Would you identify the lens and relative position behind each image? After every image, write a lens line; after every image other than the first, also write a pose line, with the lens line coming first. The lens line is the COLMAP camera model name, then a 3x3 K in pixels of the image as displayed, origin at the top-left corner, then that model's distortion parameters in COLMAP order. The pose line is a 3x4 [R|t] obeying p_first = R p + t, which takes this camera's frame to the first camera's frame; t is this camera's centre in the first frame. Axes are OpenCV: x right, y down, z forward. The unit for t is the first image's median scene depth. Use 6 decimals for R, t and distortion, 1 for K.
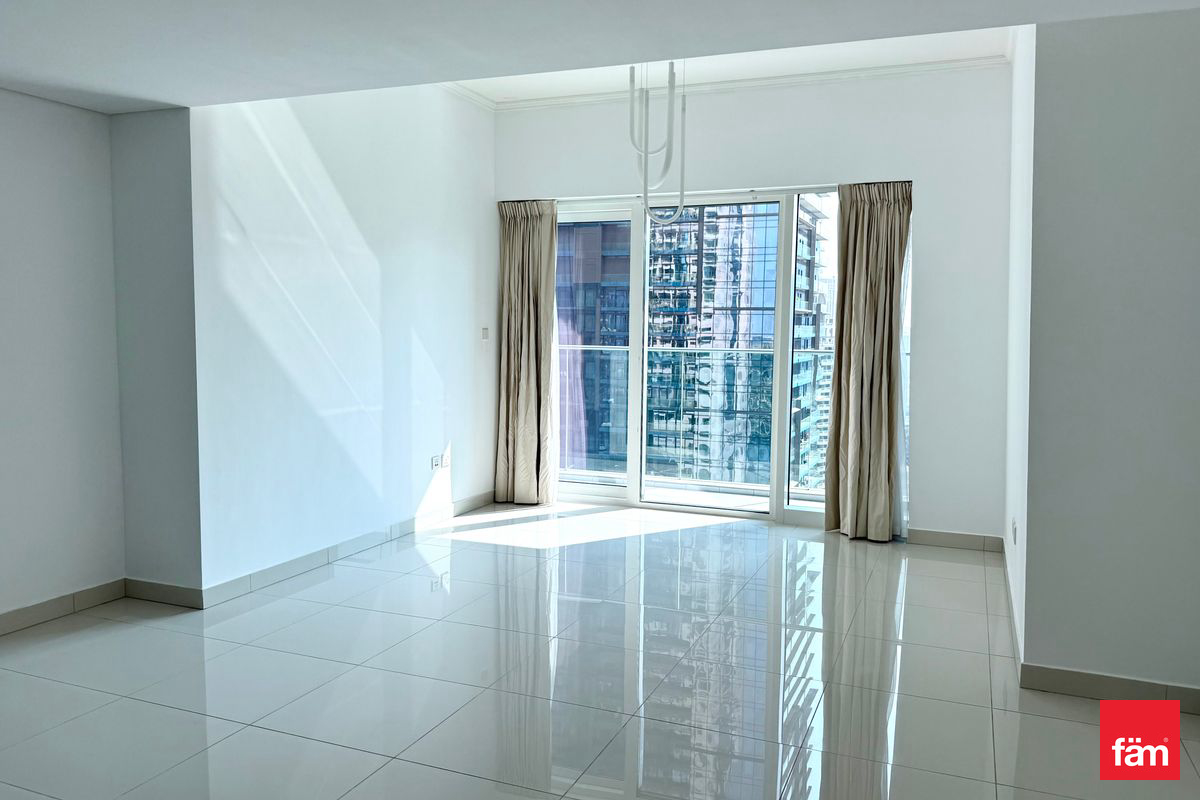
lens RADIAL K [[878.5, 0, 596.6], [0, 878.5, 399.3], [0, 0, 1]] dist [0.143651, -0.259000]
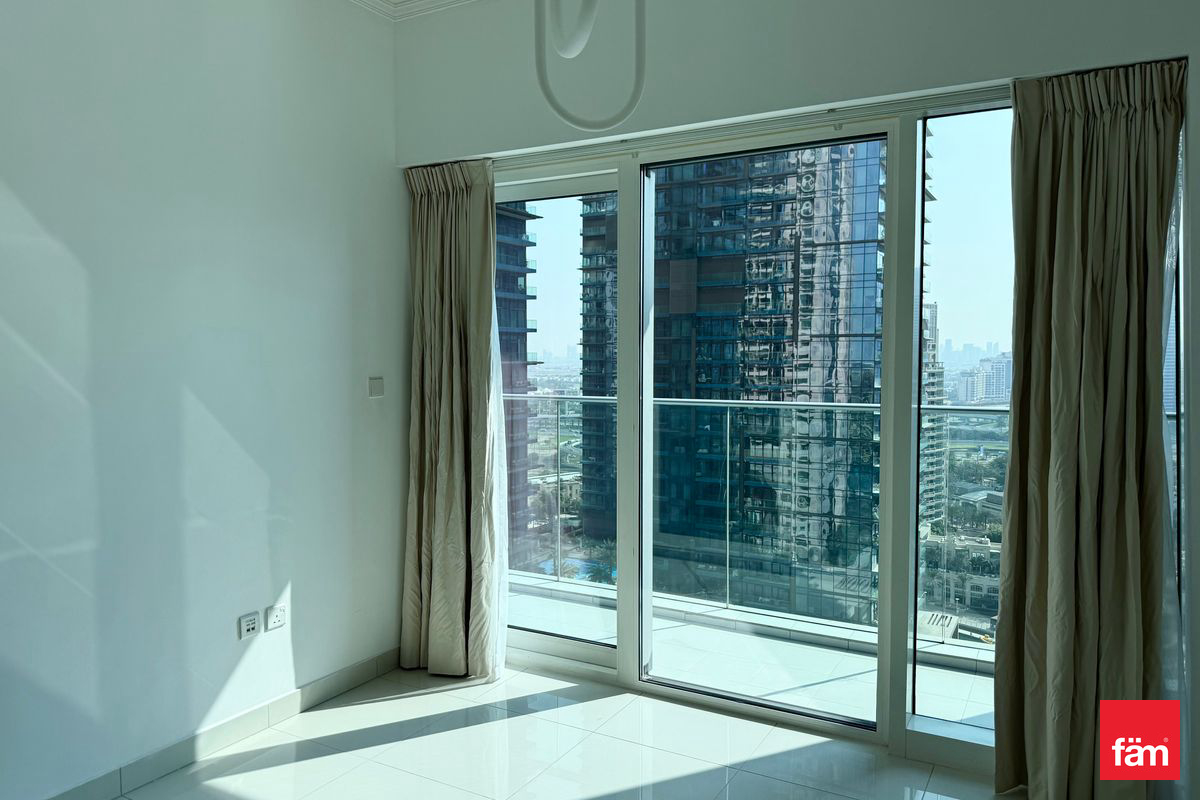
lens RADIAL K [[793.5, 0, 573.7], [0, 793.5, 396.5], [0, 0, 1]] dist [0.083008, -0.000252]
pose [[0.987149, -0.005488, -0.159705, 0.074322], [0.000641, 0.999538, -0.030384, -0.041723], [0.159798, 0.029891, 0.986697, 0.396571]]
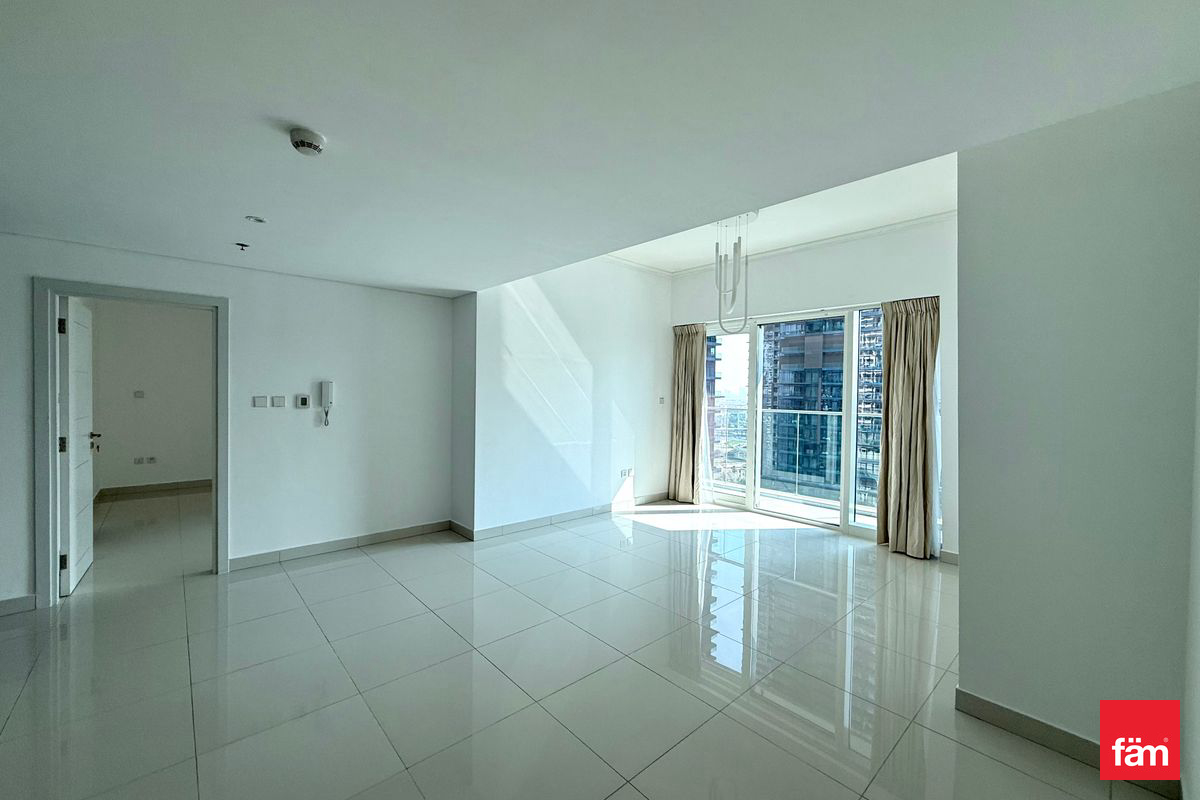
lens RADIAL K [[470.7, 0, 602.1], [0, 470.7, 398.8], [0, 0, 1]] dist [-0.000886, -0.000069]
pose [[0.898795, 0.008455, -0.438287, 0.142123], [-0.039473, 0.997313, -0.061707, -0.013617], [0.436588, 0.072763, 0.896714, 0.090762]]
